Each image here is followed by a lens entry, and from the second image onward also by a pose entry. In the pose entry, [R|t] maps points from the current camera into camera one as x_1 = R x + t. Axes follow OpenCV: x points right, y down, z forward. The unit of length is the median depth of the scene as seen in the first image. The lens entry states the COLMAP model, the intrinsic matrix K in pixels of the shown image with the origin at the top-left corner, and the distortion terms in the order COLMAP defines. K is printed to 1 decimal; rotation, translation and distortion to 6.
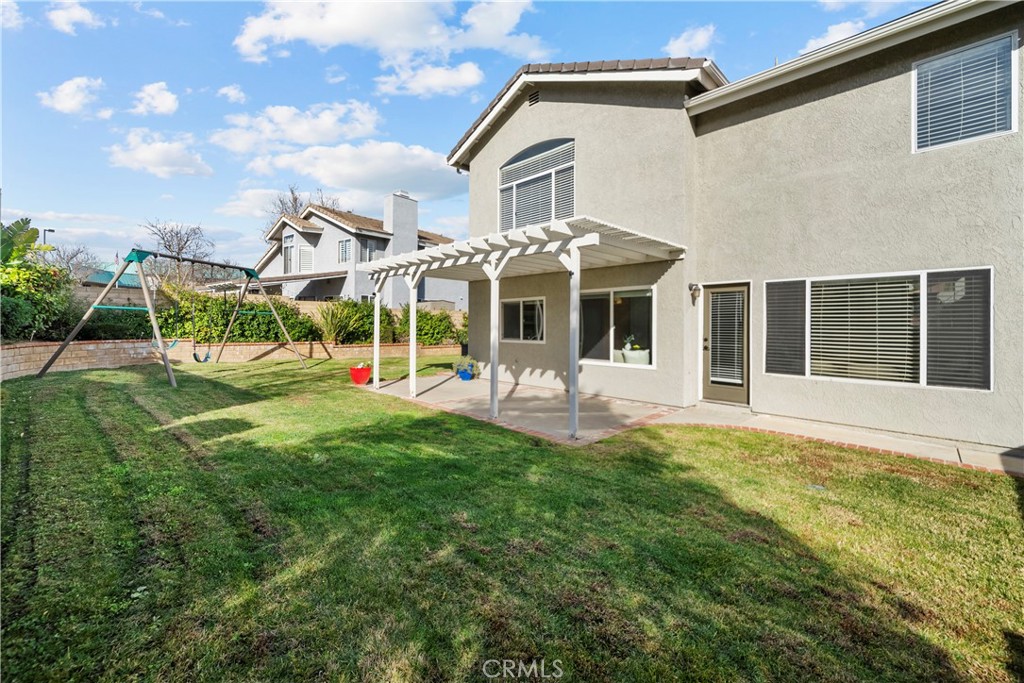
lens RADIAL K [[402.4, 0, 534.8], [0, 402.4, 328.3], [0, 0, 1]] dist [0.000419, 0.000222]
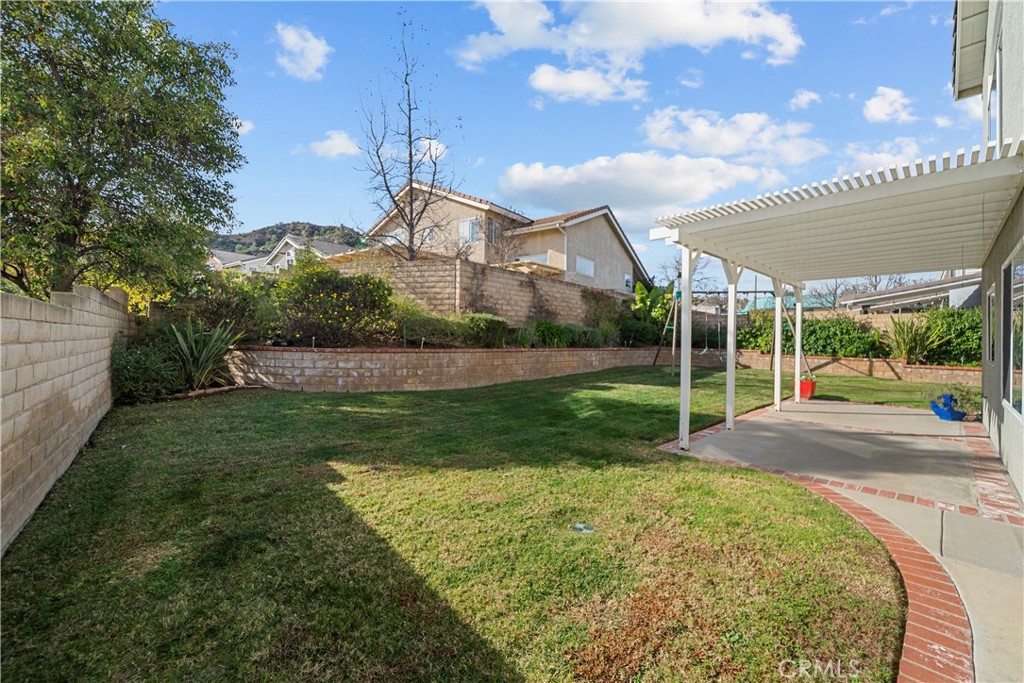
lens RADIAL K [[402.4, 0, 514.9], [0, 402.4, 337.6], [0, 0, 1]] dist [0.000419, 0.000222]
pose [[-0.074388, -0.010587, -0.997173, 1.282251], [-0.023696, 0.999680, -0.008846, 0.041338], [0.996948, 0.022971, -0.074615, 0.817849]]
